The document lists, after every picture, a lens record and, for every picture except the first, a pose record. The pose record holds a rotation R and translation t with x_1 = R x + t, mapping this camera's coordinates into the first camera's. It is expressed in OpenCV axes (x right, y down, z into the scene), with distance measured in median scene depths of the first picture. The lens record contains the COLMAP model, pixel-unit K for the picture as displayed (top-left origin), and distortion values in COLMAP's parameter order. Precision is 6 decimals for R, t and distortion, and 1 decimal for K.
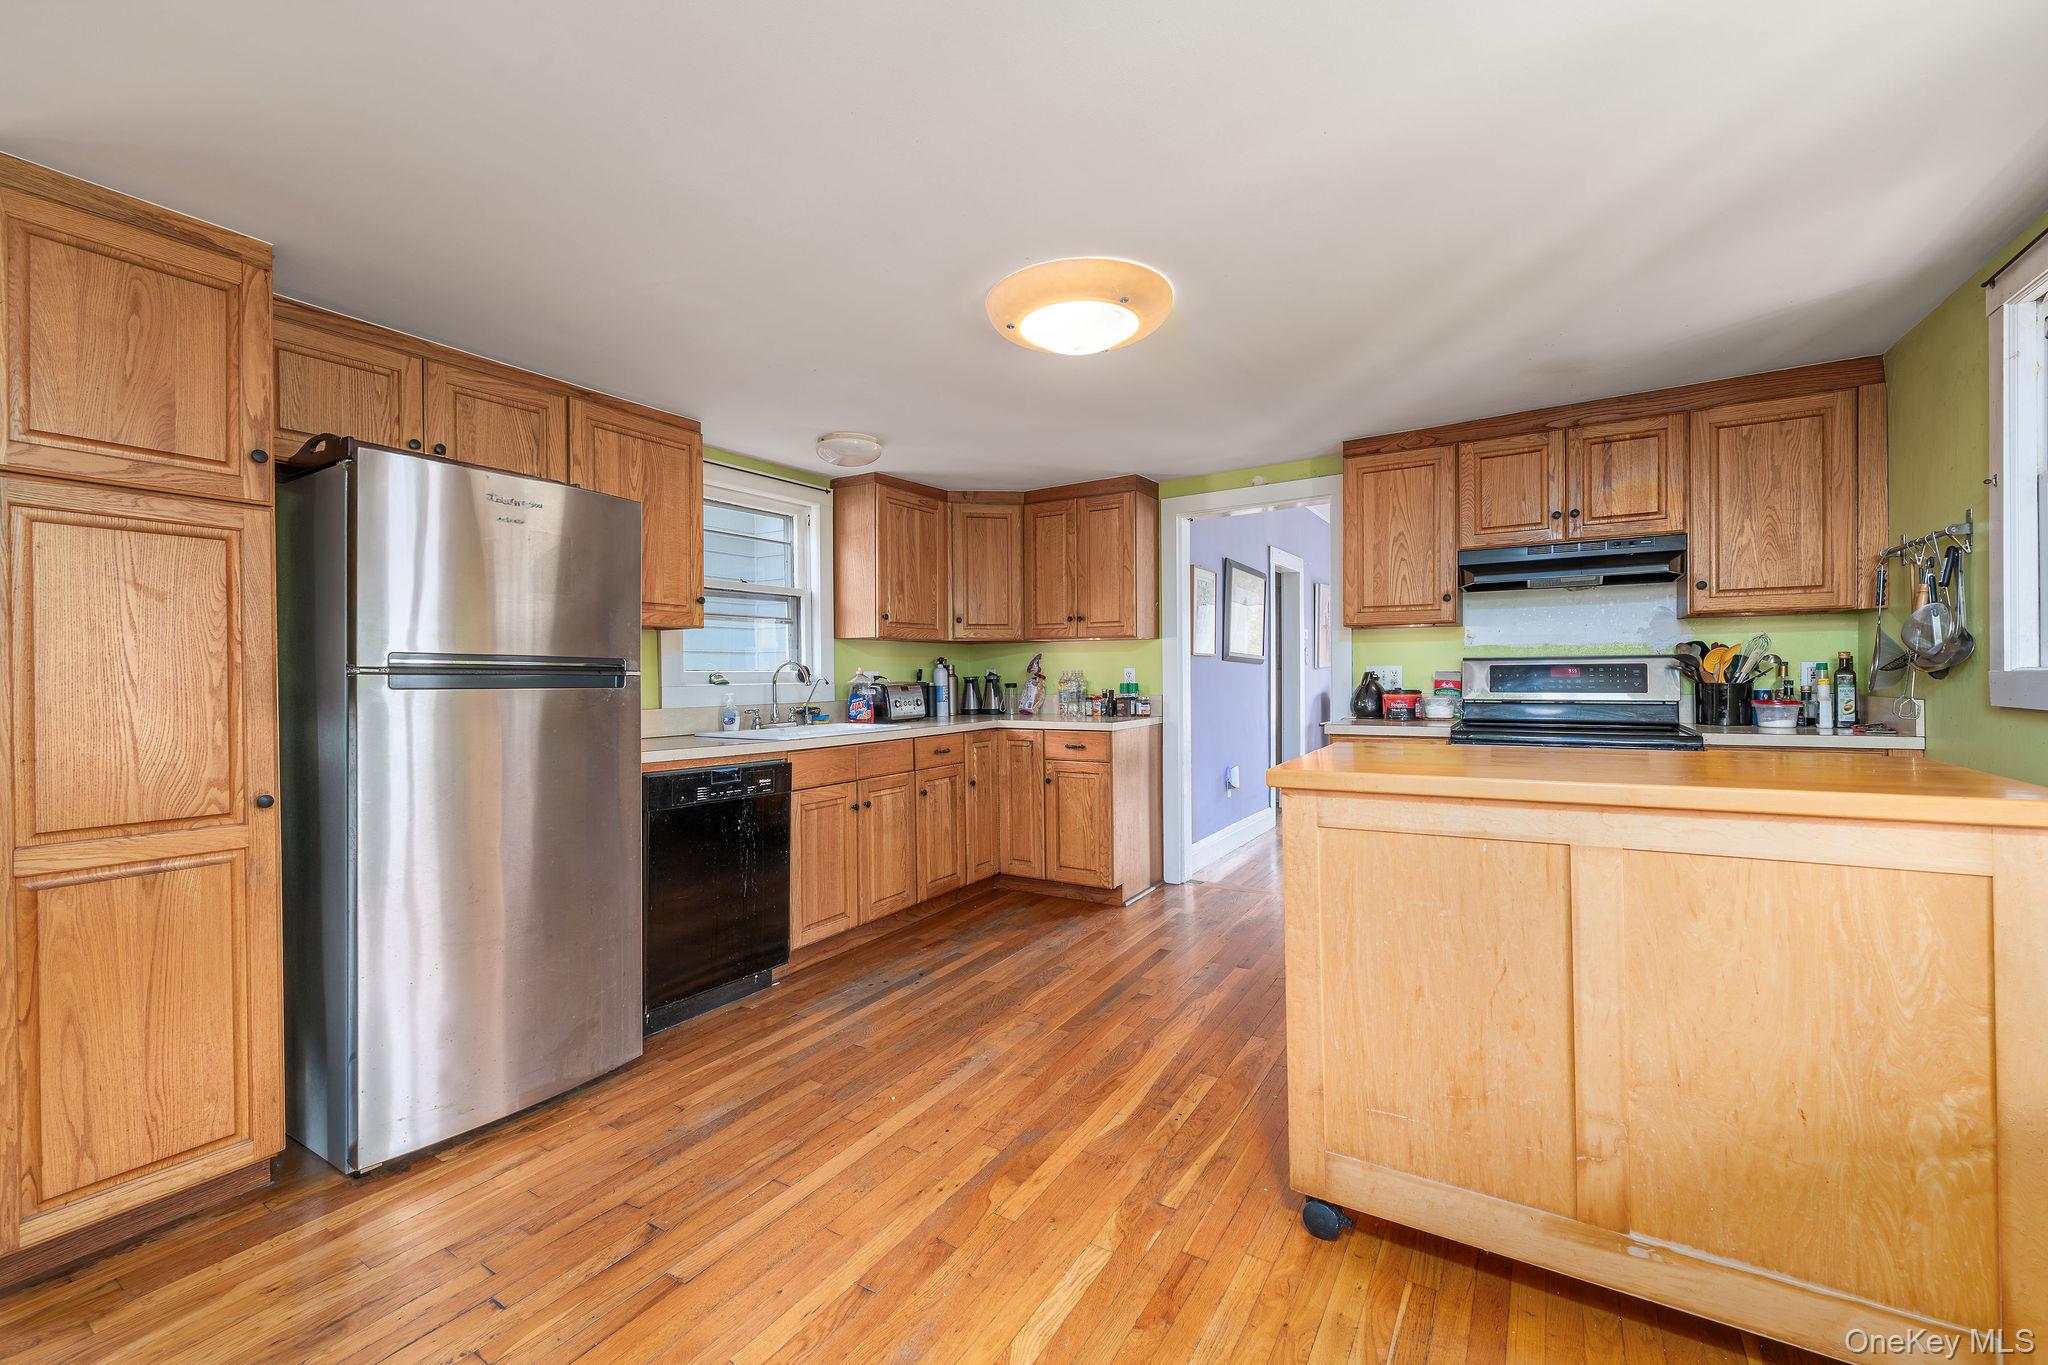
lens RADIAL K [[843.2, 0, 1026.3], [0, 843.2, 682.4], [0, 0, 1]] dist [0.002533, 0.000021]
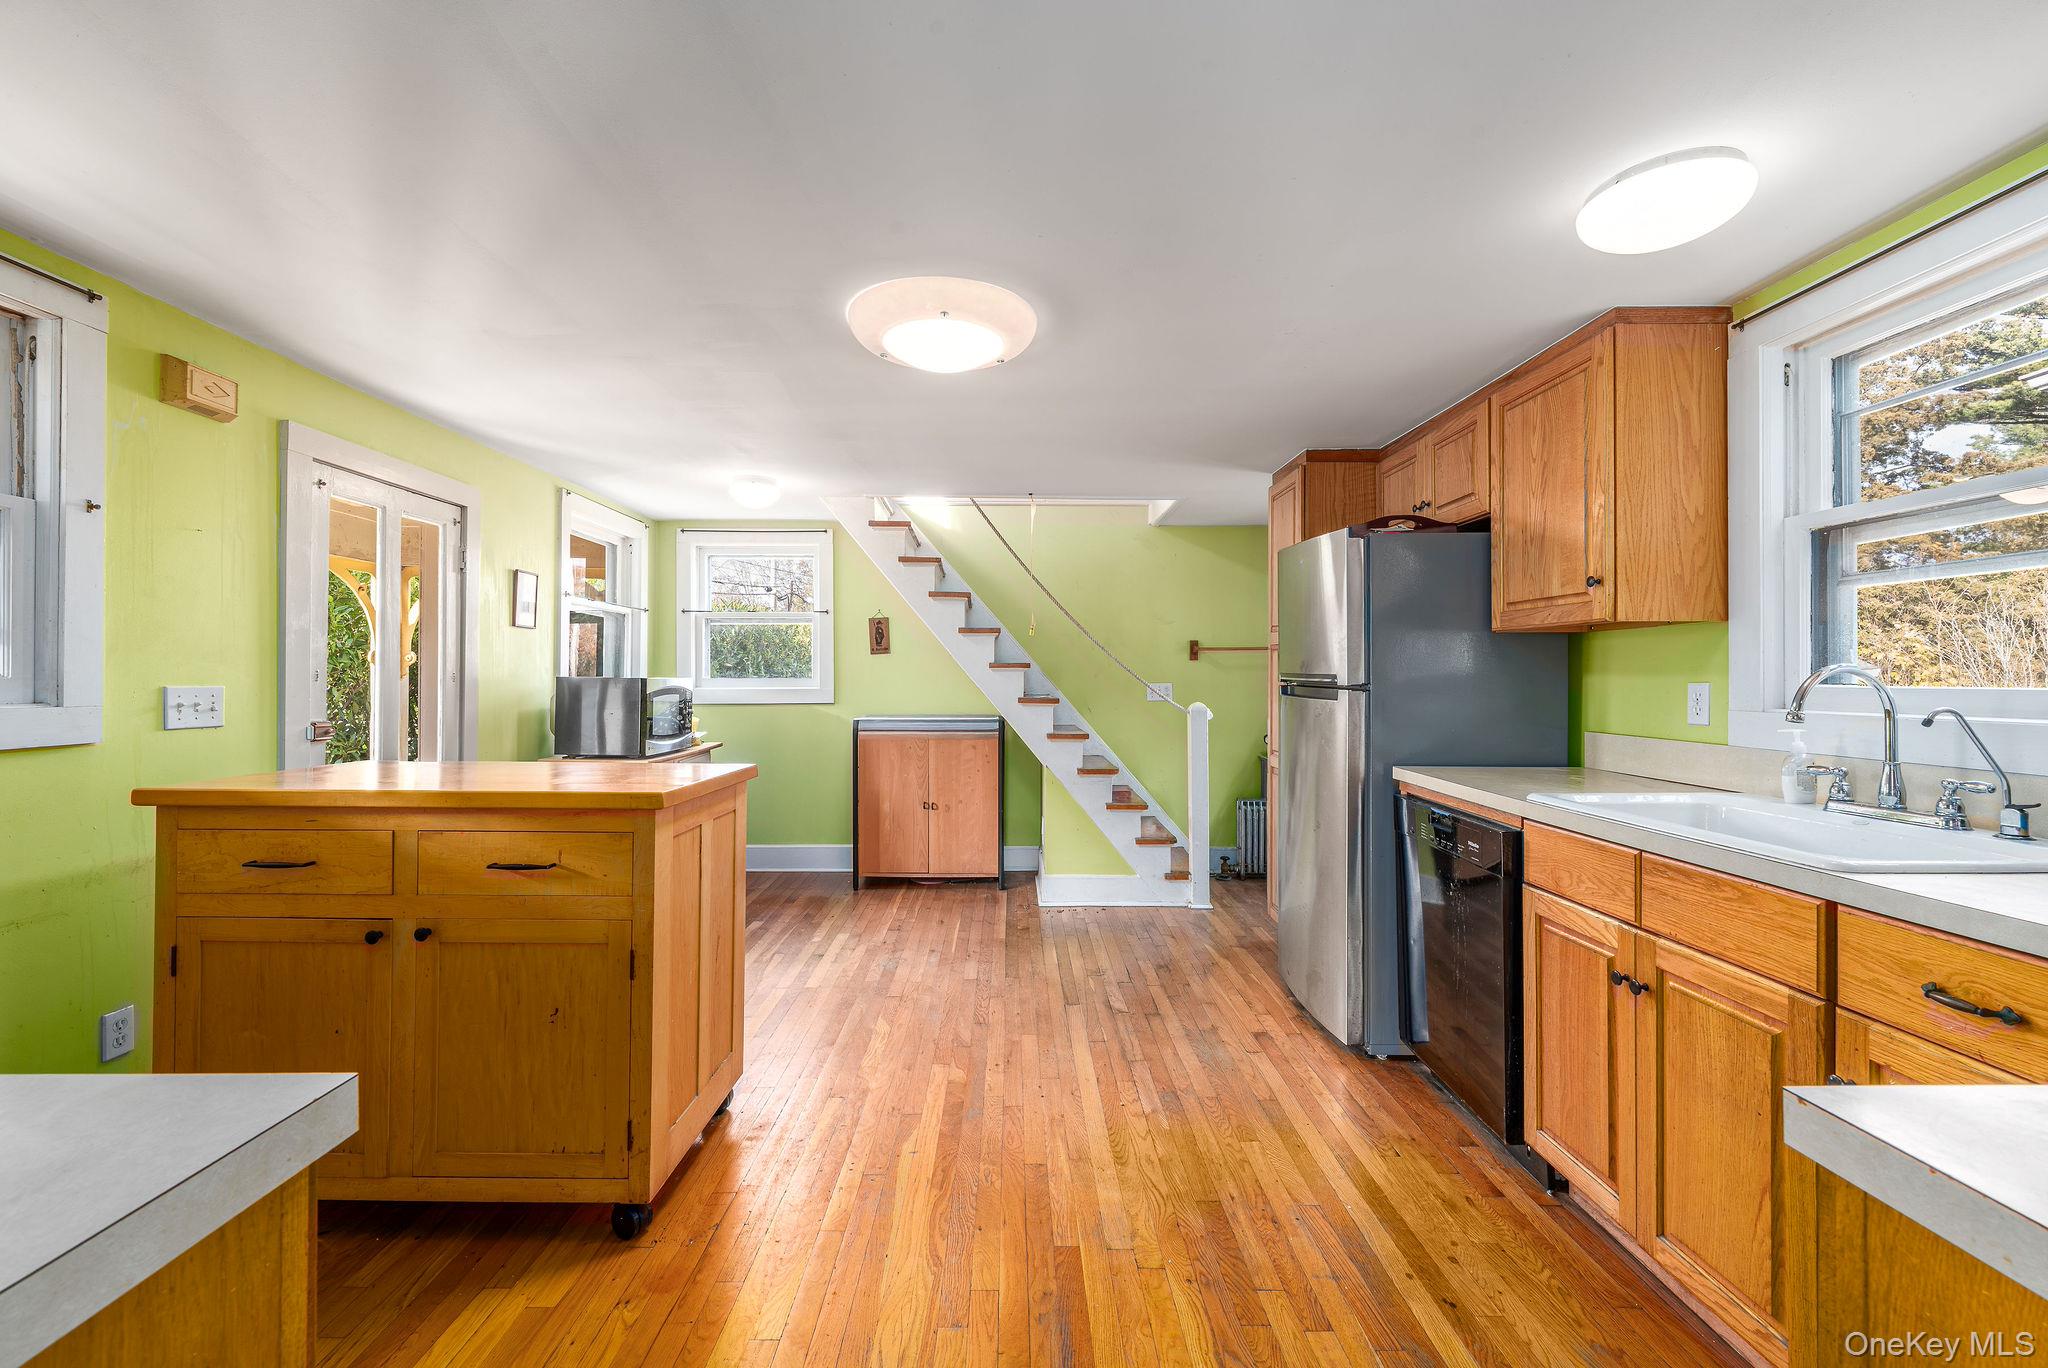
lens RADIAL K [[843.2, 0, 1026.7], [0, 843.2, 672.9], [0, 0, 1]] dist [0.002533, 0.000021]
pose [[-0.842222, 0.012132, -0.538994, 0.386948], [0.011403, 0.999924, 0.004689, -0.034102], [0.539010, -0.002197, -0.842296, 1.420525]]
